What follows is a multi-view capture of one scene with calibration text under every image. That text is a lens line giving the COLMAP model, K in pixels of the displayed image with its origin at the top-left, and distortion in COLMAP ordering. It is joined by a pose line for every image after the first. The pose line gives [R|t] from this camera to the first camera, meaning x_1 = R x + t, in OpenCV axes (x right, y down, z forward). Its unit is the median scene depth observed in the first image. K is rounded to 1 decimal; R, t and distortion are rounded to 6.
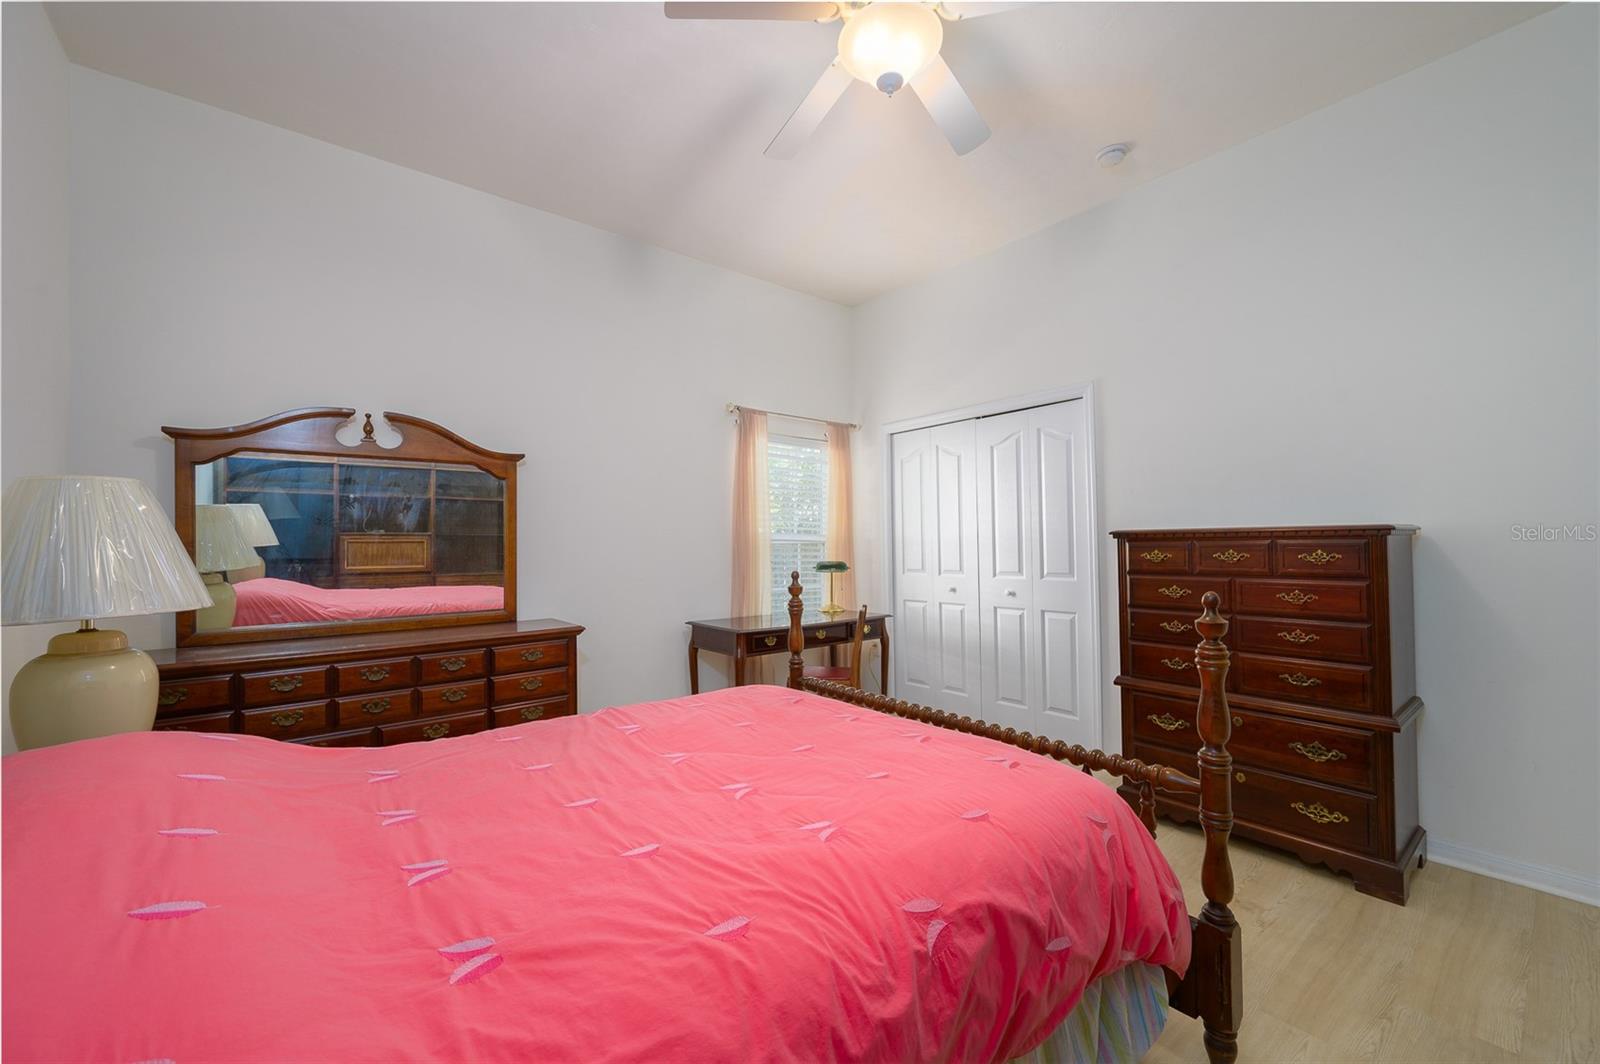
lens RADIAL K [[632.8, 0, 802.8], [0, 632.8, 534.6], [0, 0, 1]] dist [0.000726, 0.000138]
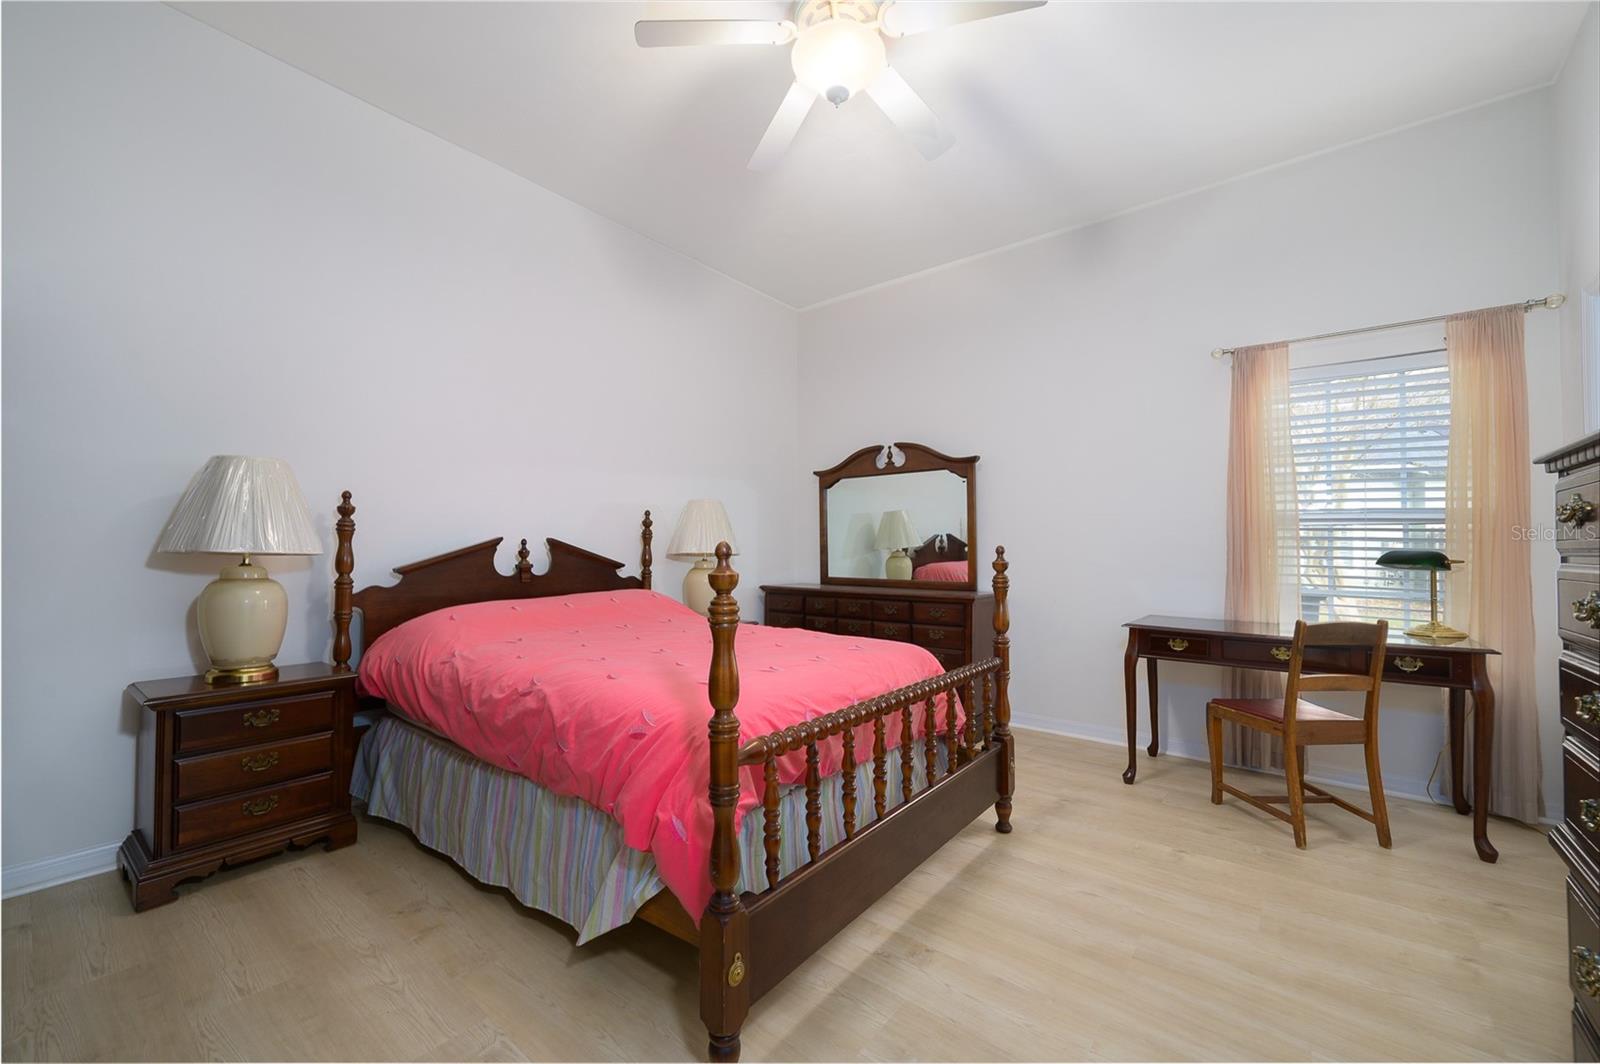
lens RADIAL K [[632.8, 0, 802.8], [0, 632.8, 534.6], [0, 0, 1]] dist [0.000726, 0.000138]
pose [[0.221032, -0.016715, -0.975123, 0.725726], [0.007787, 0.999851, -0.015374, 0.045031], [0.975235, -0.004195, 0.221129, 0.420848]]
